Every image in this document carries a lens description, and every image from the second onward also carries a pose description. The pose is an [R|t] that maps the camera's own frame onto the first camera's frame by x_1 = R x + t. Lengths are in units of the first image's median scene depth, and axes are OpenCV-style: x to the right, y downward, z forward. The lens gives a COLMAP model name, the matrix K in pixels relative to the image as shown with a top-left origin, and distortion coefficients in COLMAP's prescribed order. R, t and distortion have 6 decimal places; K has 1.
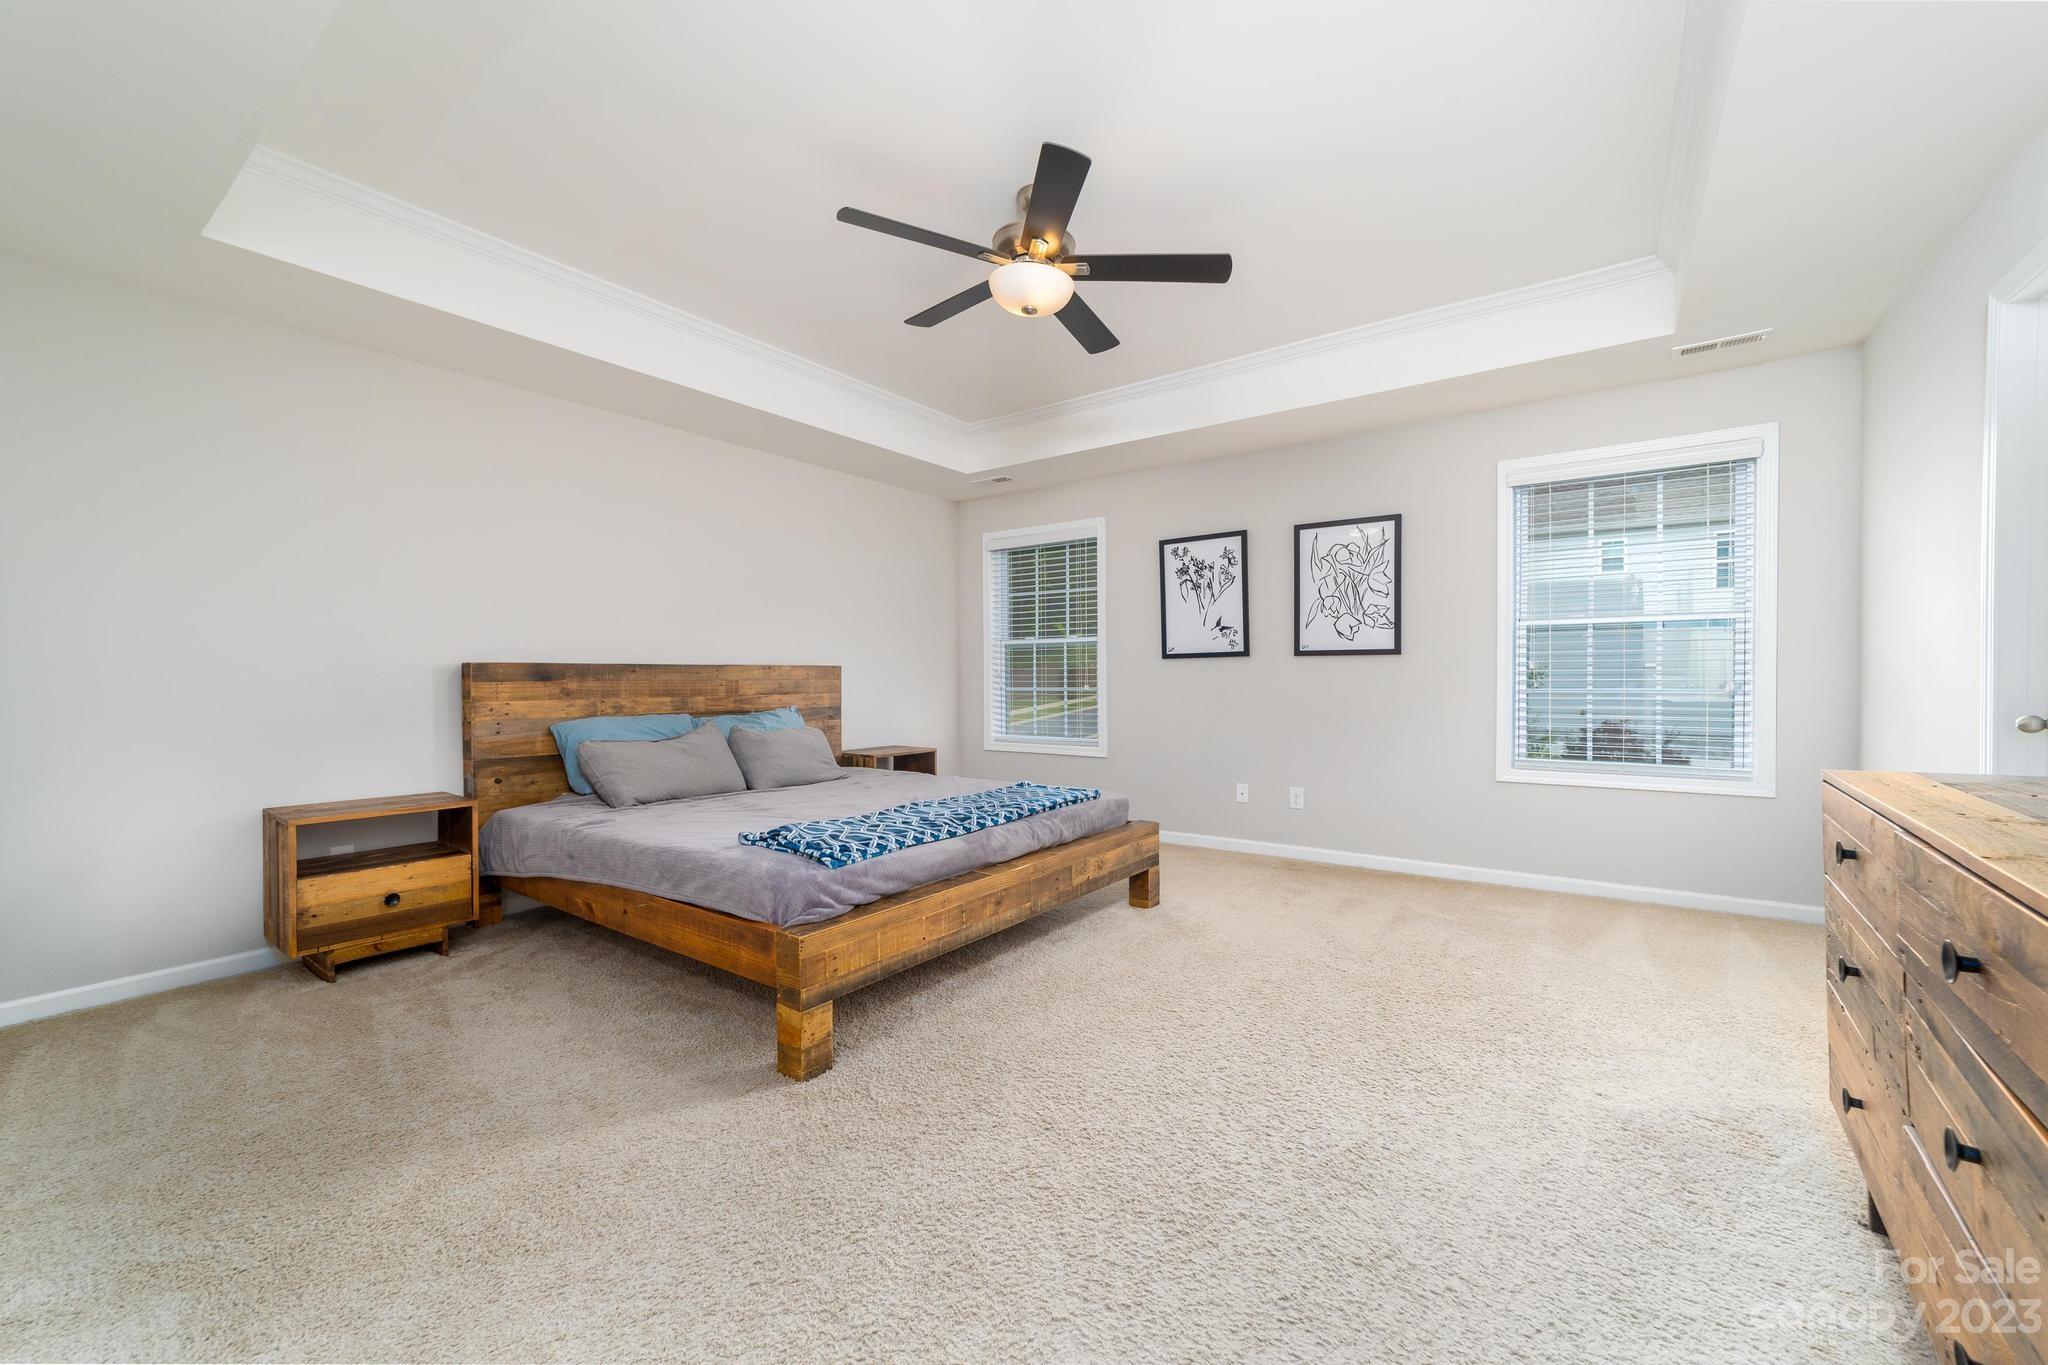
lens RADIAL K [[839.0, 0, 1016.3], [0, 839.0, 692.2], [0, 0, 1]] dist [-0.004741, 0.000983]
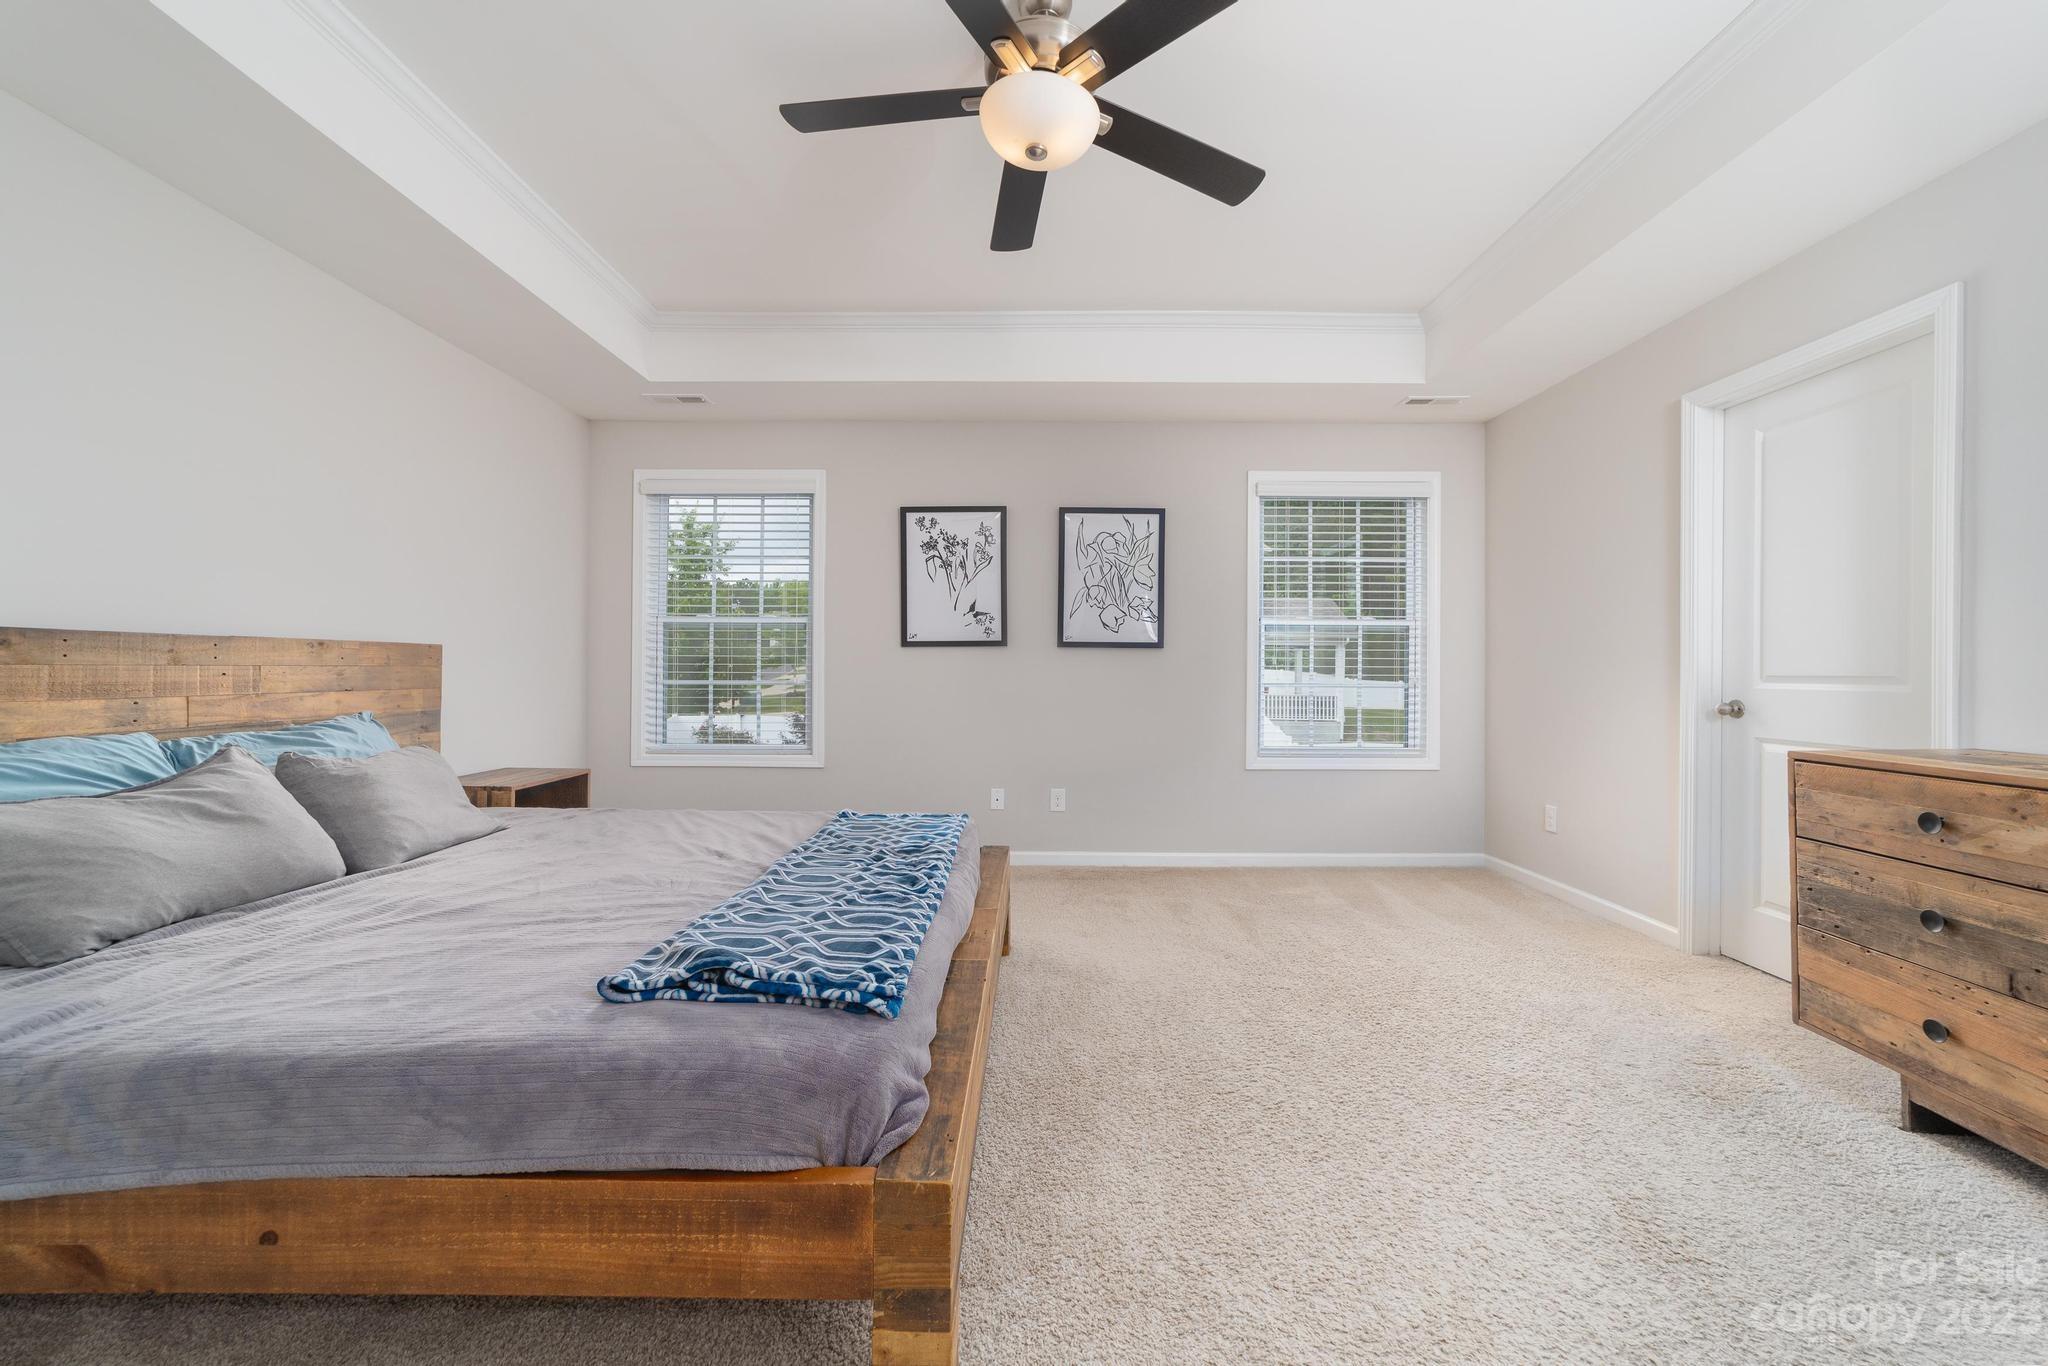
lens RADIAL K [[839.0, 0, 1027.4], [0, 839.0, 664.9], [0, 0, 1]] dist [-0.004741, 0.000983]
pose [[0.797849, 0.012996, 0.602717, -0.255281], [0.001341, 0.999727, -0.023332, -0.001818], [-0.602856, 0.019423, 0.797614, 0.275292]]
